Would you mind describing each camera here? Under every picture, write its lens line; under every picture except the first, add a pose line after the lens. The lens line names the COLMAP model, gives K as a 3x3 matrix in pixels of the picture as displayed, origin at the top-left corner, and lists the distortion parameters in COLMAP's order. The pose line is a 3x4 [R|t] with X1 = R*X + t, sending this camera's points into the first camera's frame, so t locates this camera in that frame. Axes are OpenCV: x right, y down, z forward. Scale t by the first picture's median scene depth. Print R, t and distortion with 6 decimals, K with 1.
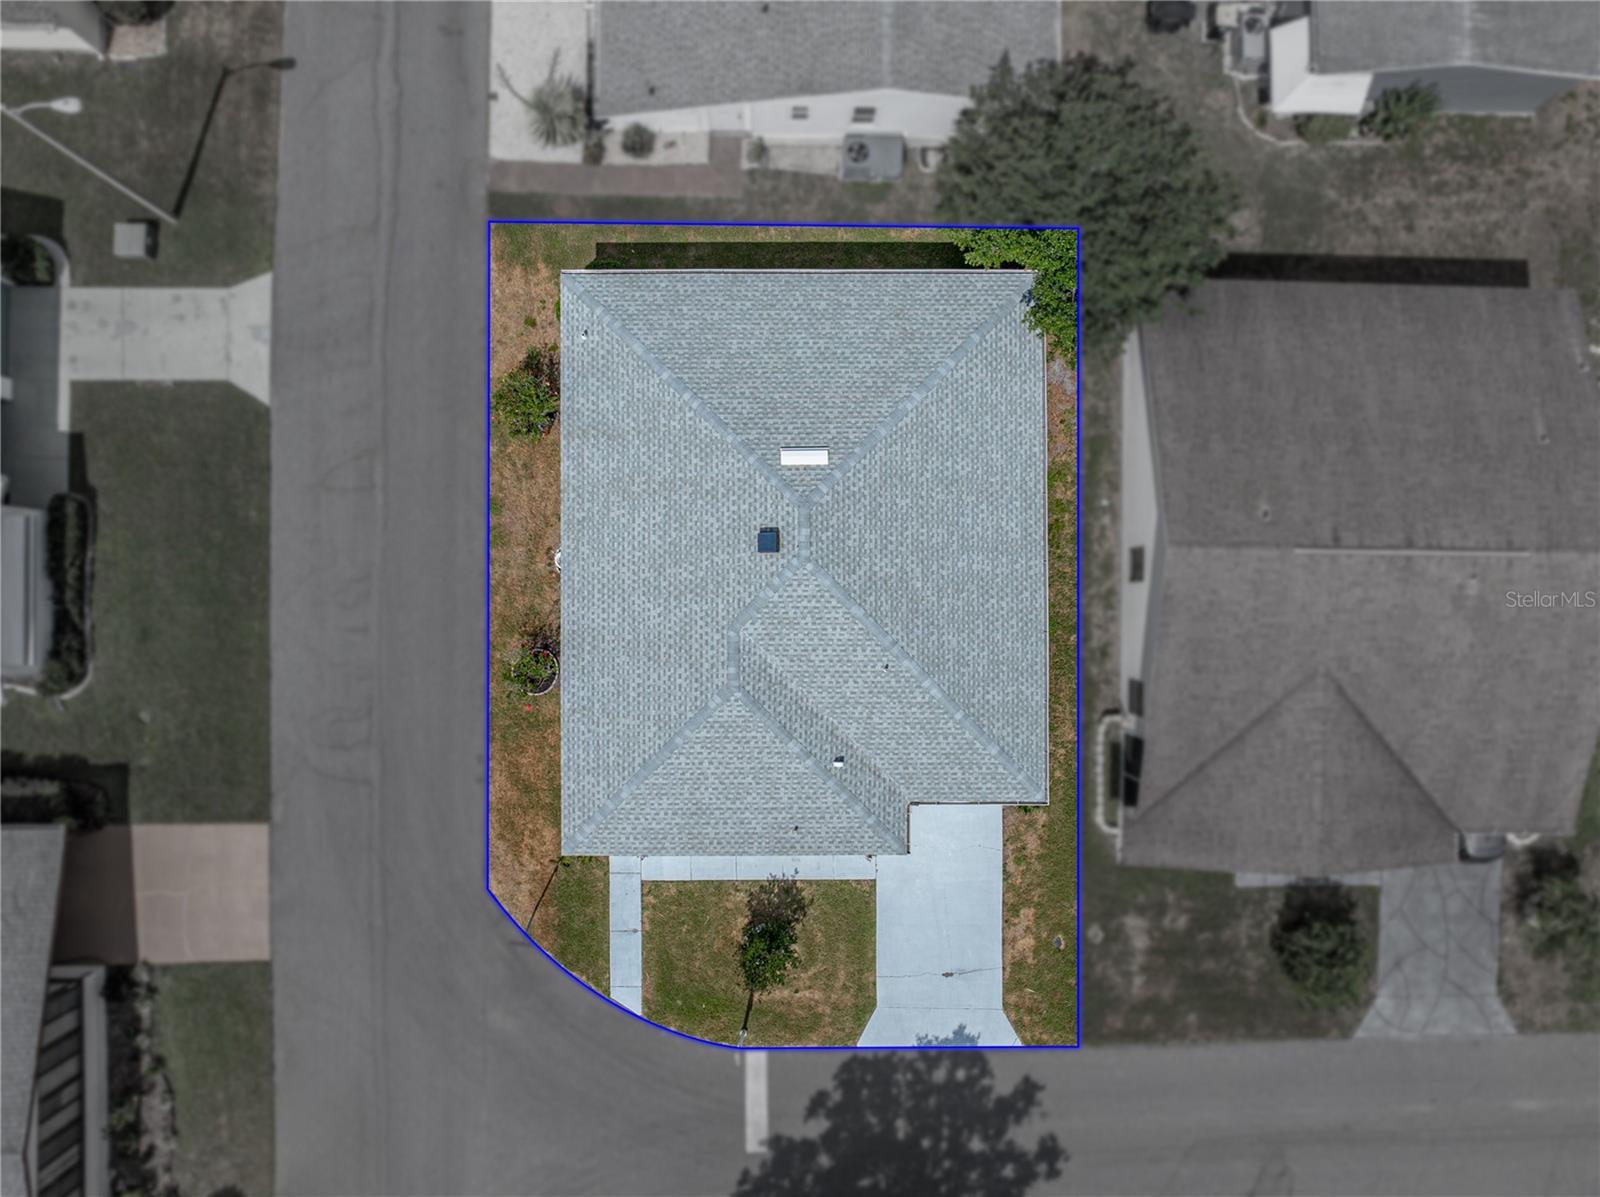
lens RADIAL K [[1142.2, 0, 800.0], [0, 1142.2, 598.5], [0, 0, 1]] dist [-0.038484, -0.000198]
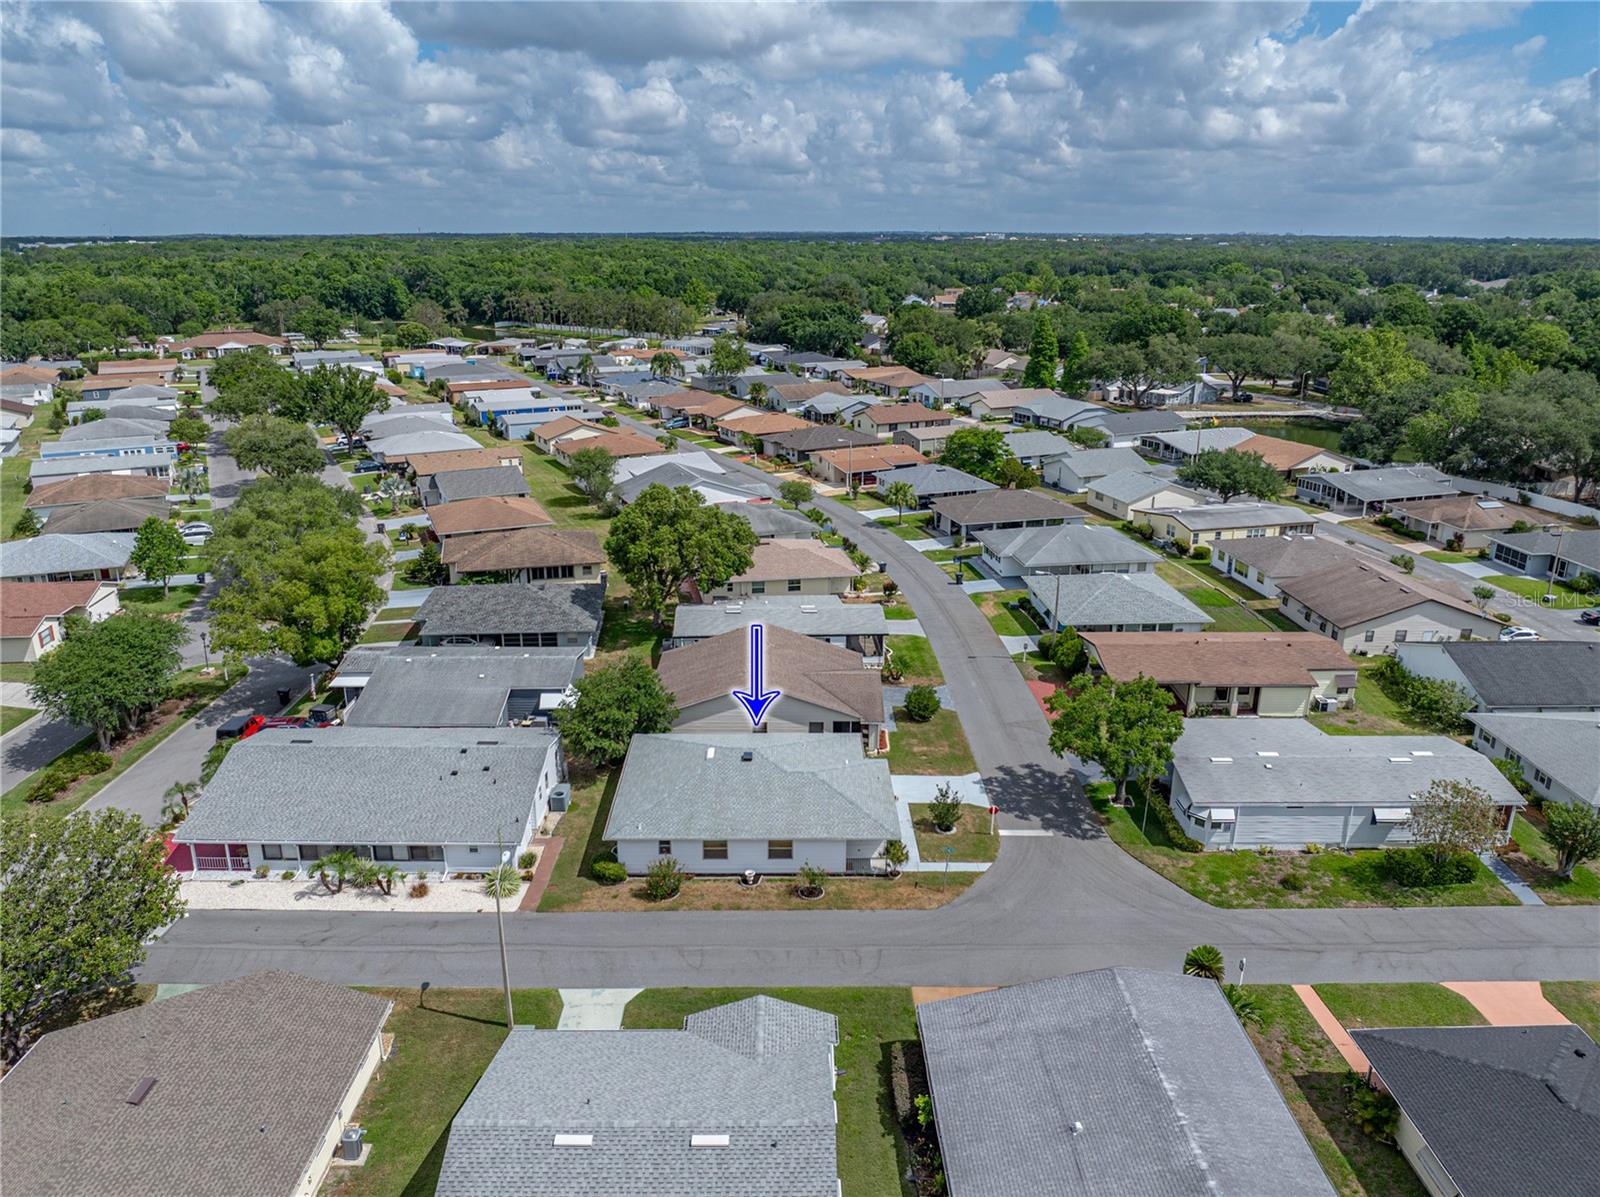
lens RADIAL K [[1142.2, 0, 800.0], [0, 1142.2, 598.5], [0, 0, 1]] dist [-0.038484, -0.000198]
pose [[-0.006274, -0.327243, 0.944919, -1.779505], [0.999899, 0.009975, 0.010094, 0.024440], [-0.012729, 0.944888, 0.327147, -0.031298]]
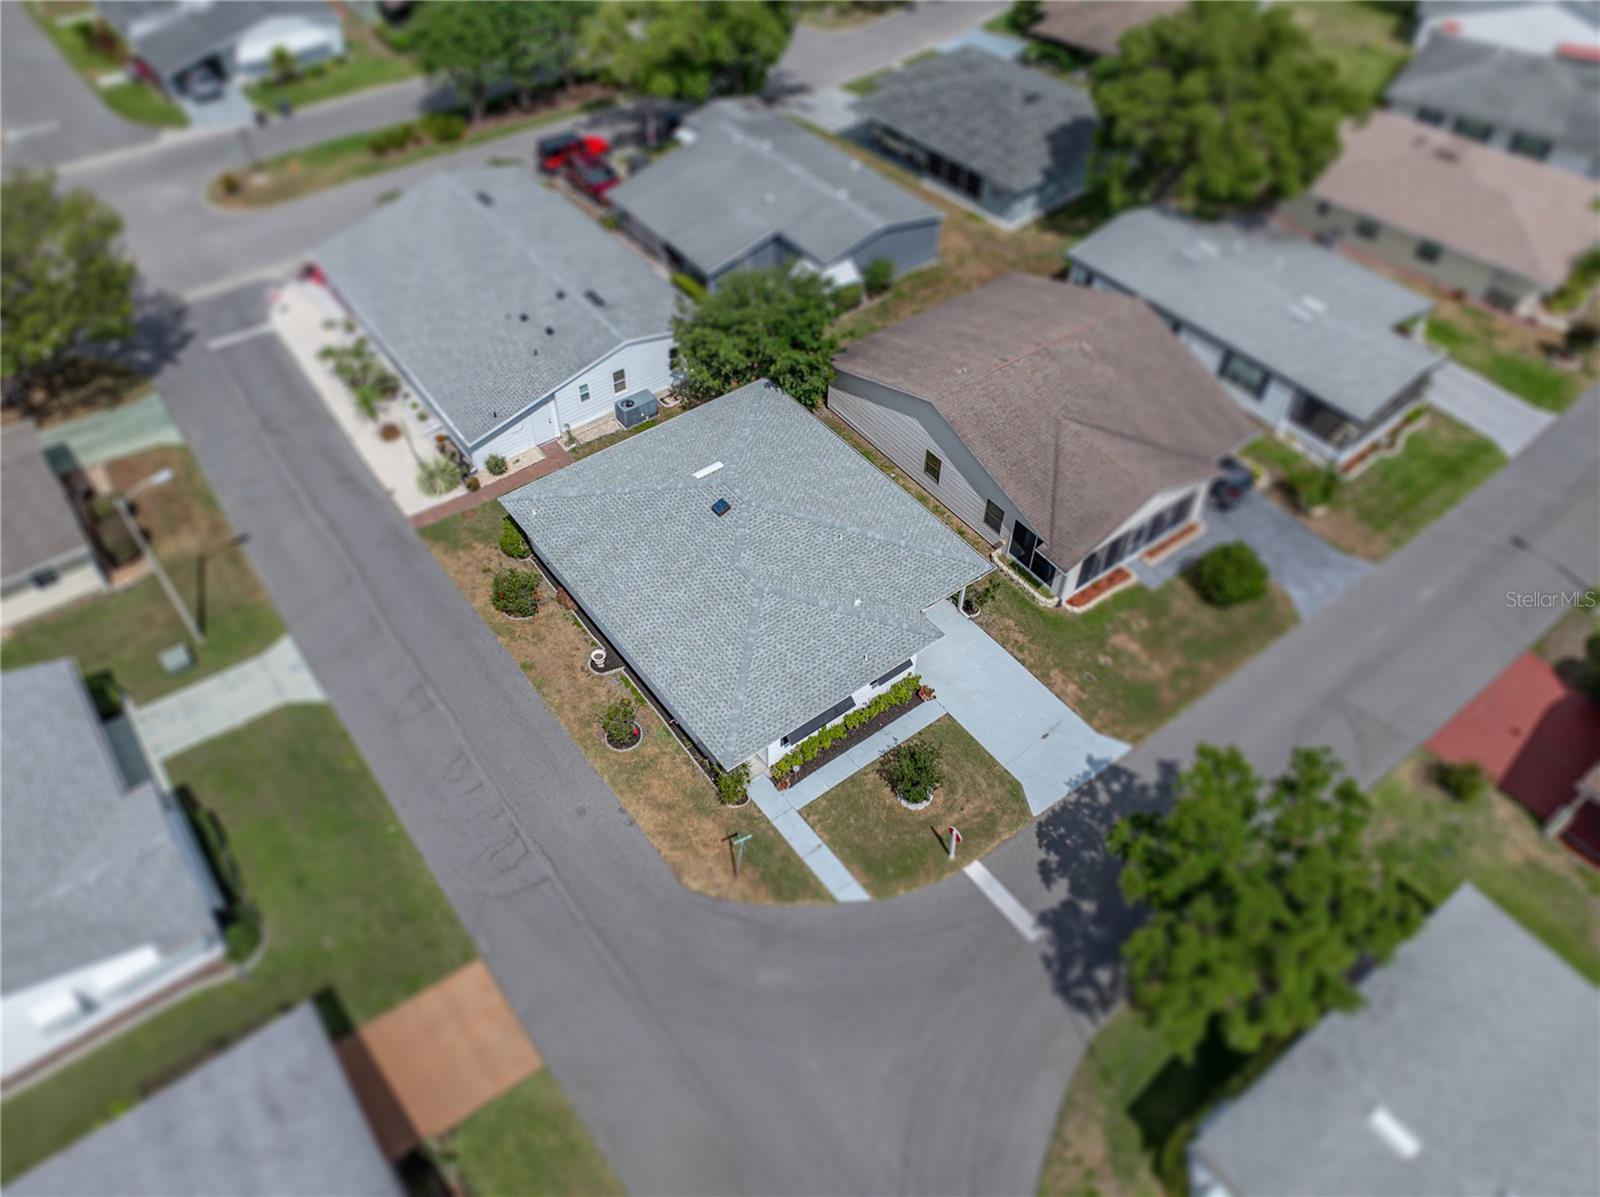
lens RADIAL K [[1129.9, 0, 797.7], [0, 1129.9, 578.5], [0, 0, 1]] dist [-0.040580, -0.002135]
pose [[0.796823, -0.450952, 0.402138, -0.490327], [0.604211, 0.596051, -0.528821, 0.709831], [-0.001222, 0.664353, 0.747418, -0.010505]]
